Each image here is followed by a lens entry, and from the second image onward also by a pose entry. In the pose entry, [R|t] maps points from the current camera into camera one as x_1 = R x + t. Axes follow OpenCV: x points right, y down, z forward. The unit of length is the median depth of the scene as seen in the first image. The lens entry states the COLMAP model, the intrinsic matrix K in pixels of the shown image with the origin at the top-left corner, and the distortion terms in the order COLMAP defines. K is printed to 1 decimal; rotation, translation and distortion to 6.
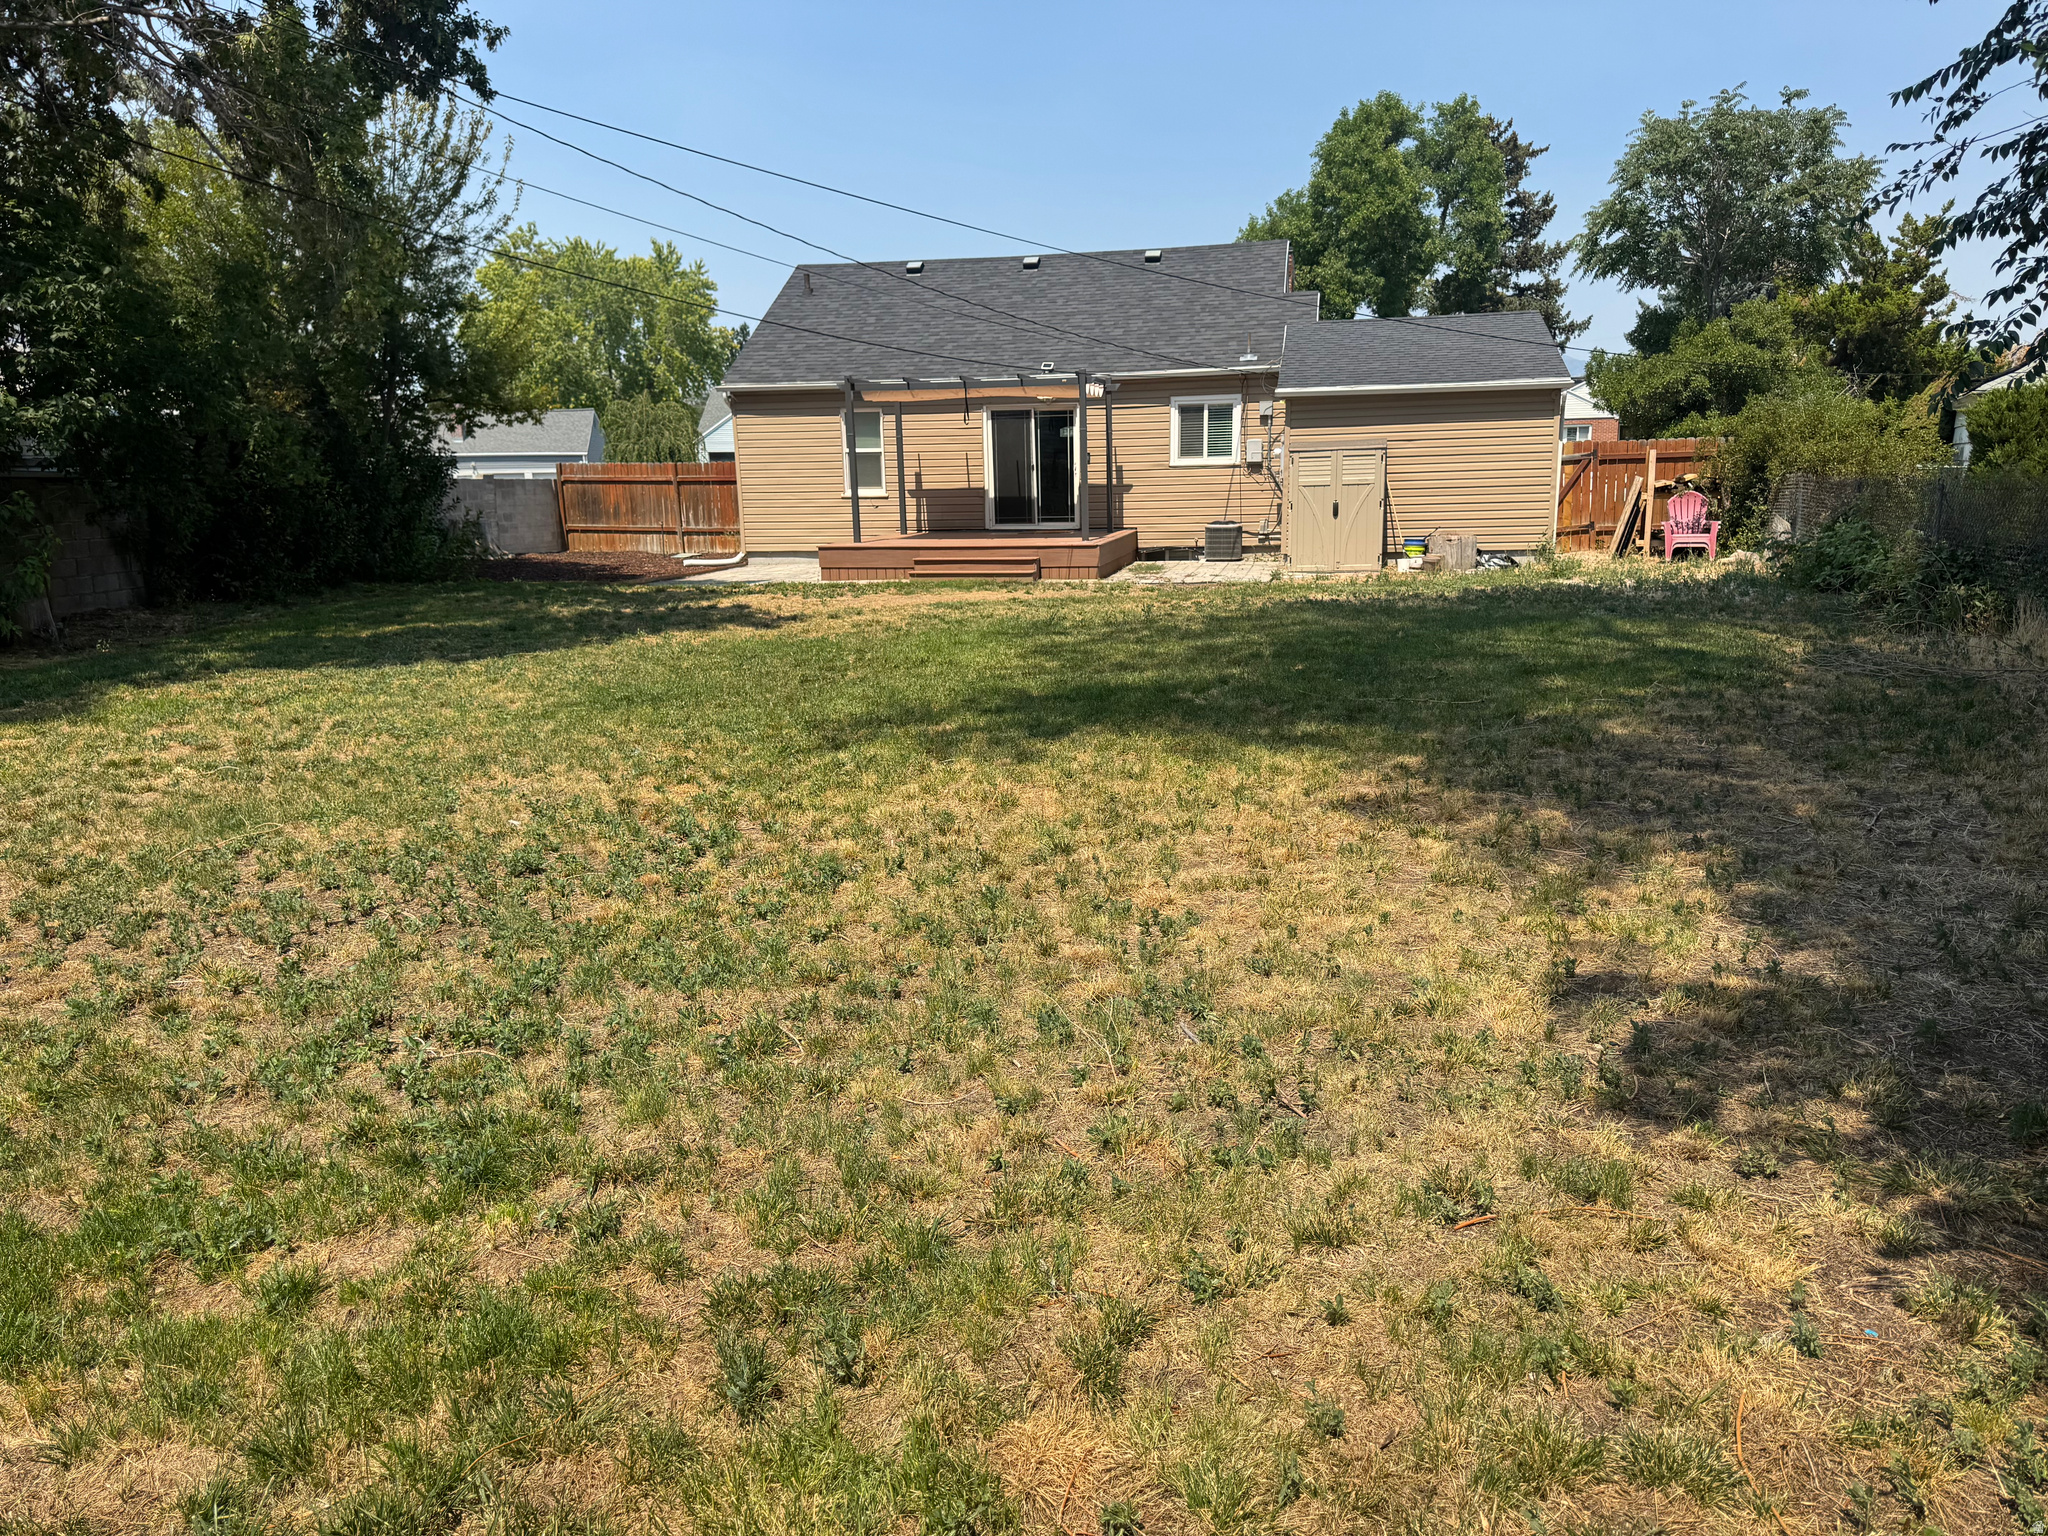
lens RADIAL K [[1445.2, 0, 1034.4], [0, 1445.2, 755.8], [0, 0, 1]] dist [0.070566, -0.019961]
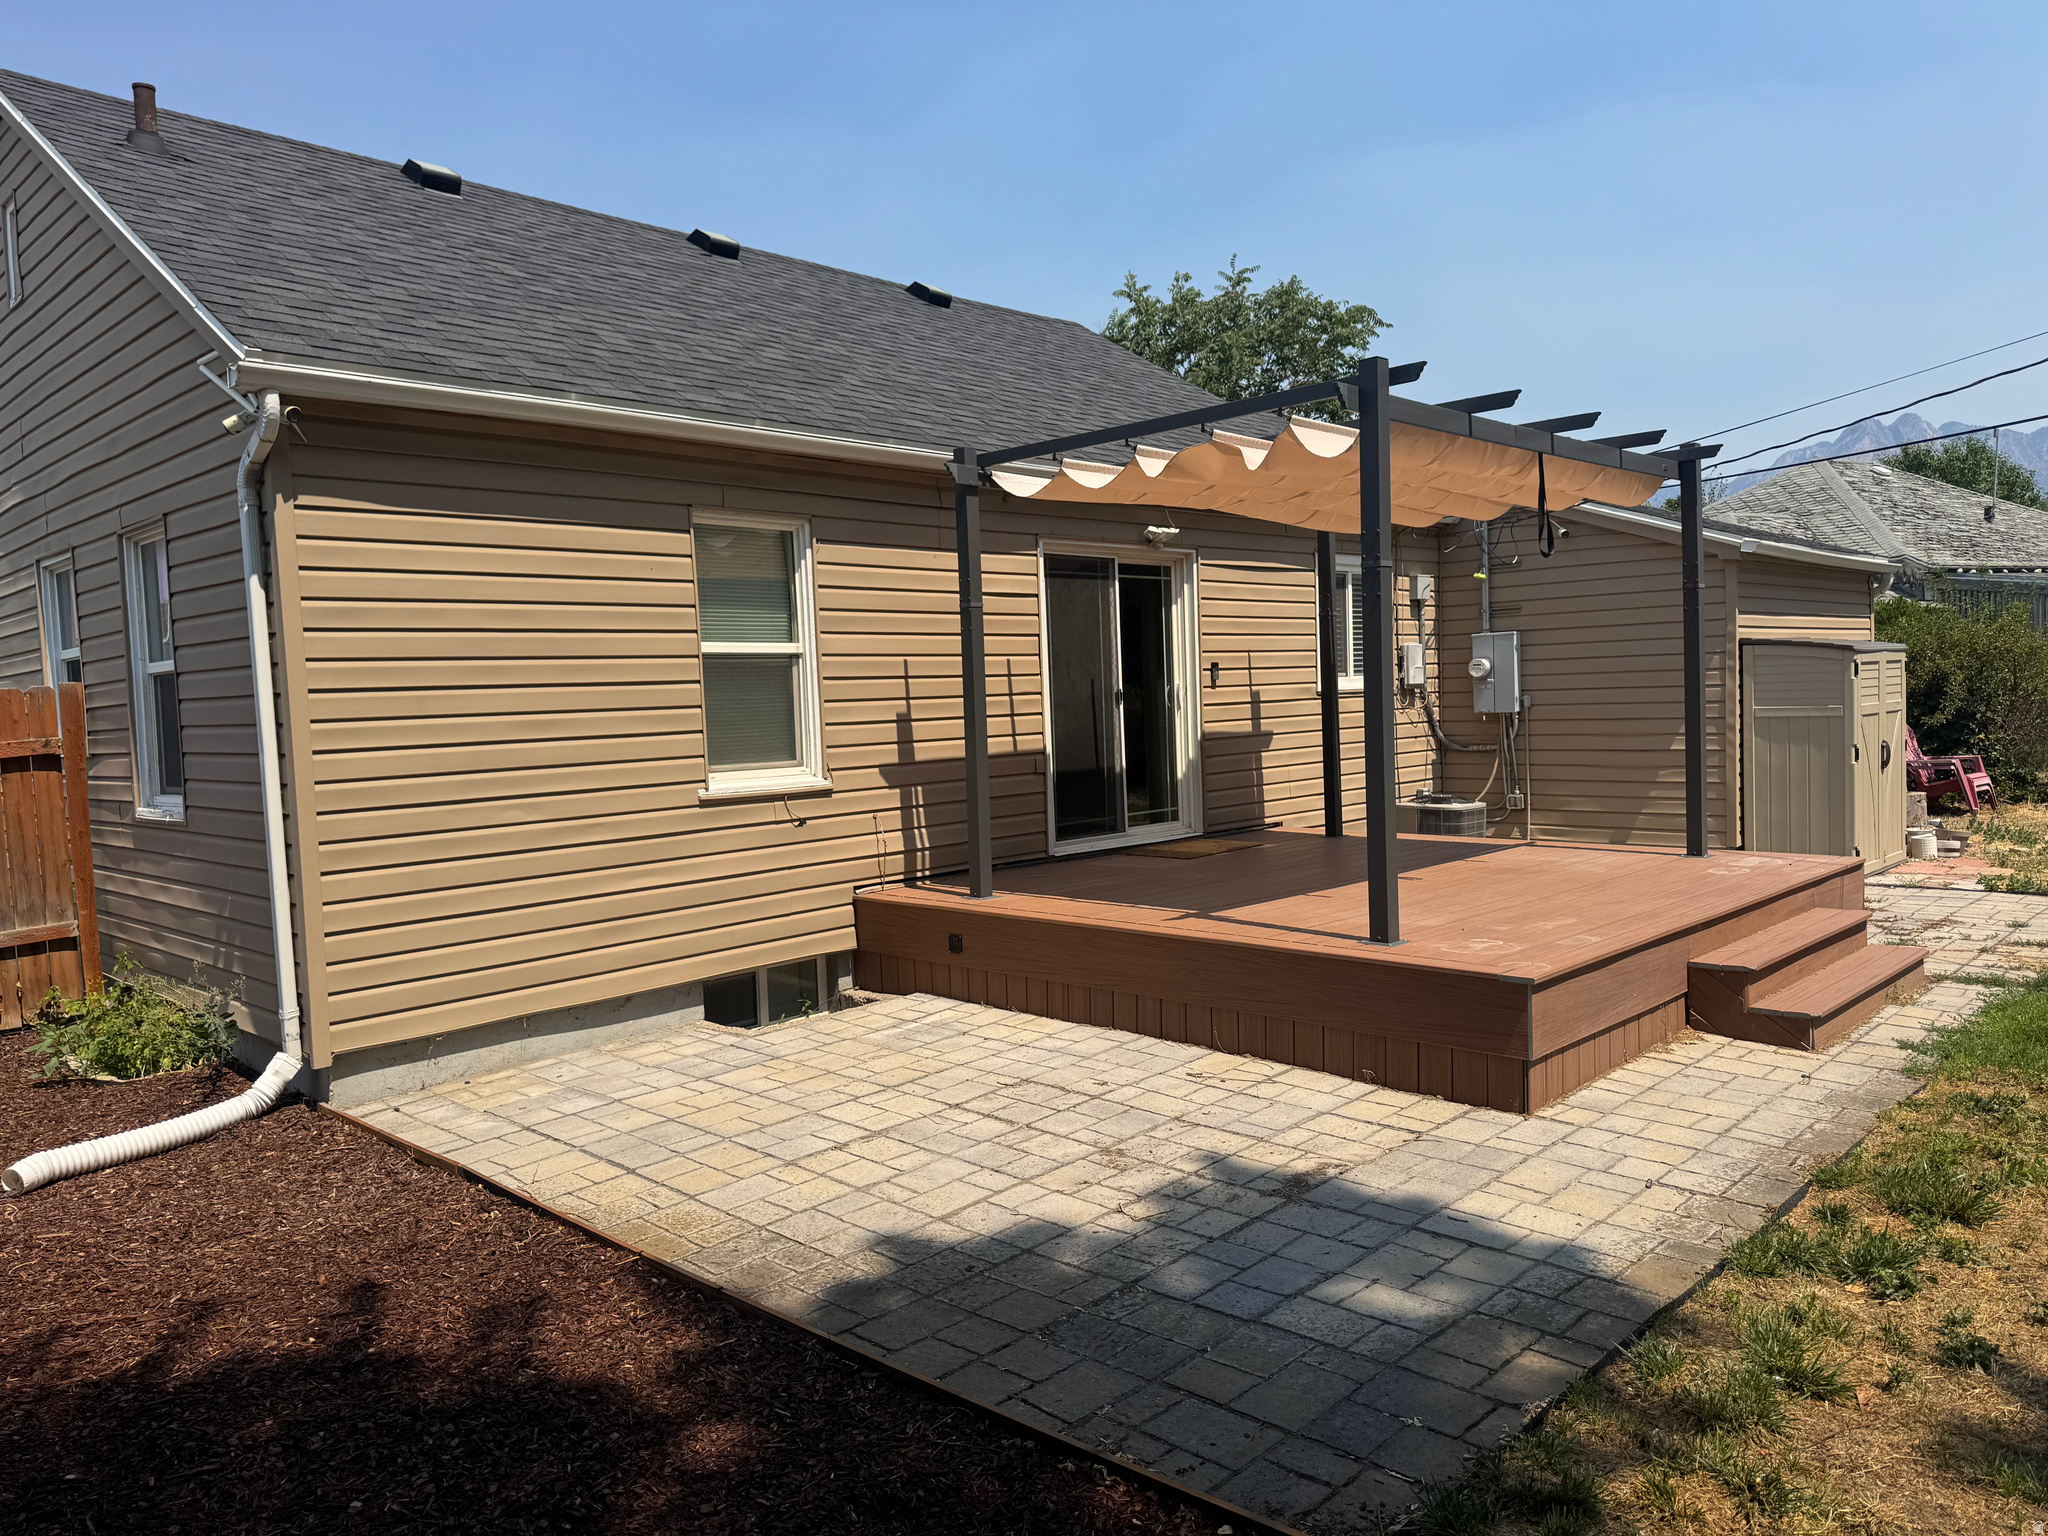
lens RADIAL K [[1445.2, 0, 1029.6], [0, 1445.2, 772.9], [0, 0, 1]] dist [0.070566, -0.019961]
pose [[0.539236, -0.047112, 0.840836, -0.292154], [0.187757, 0.980029, -0.065499, -0.129585], [-0.820958, 0.193192, 0.537312, 0.669880]]
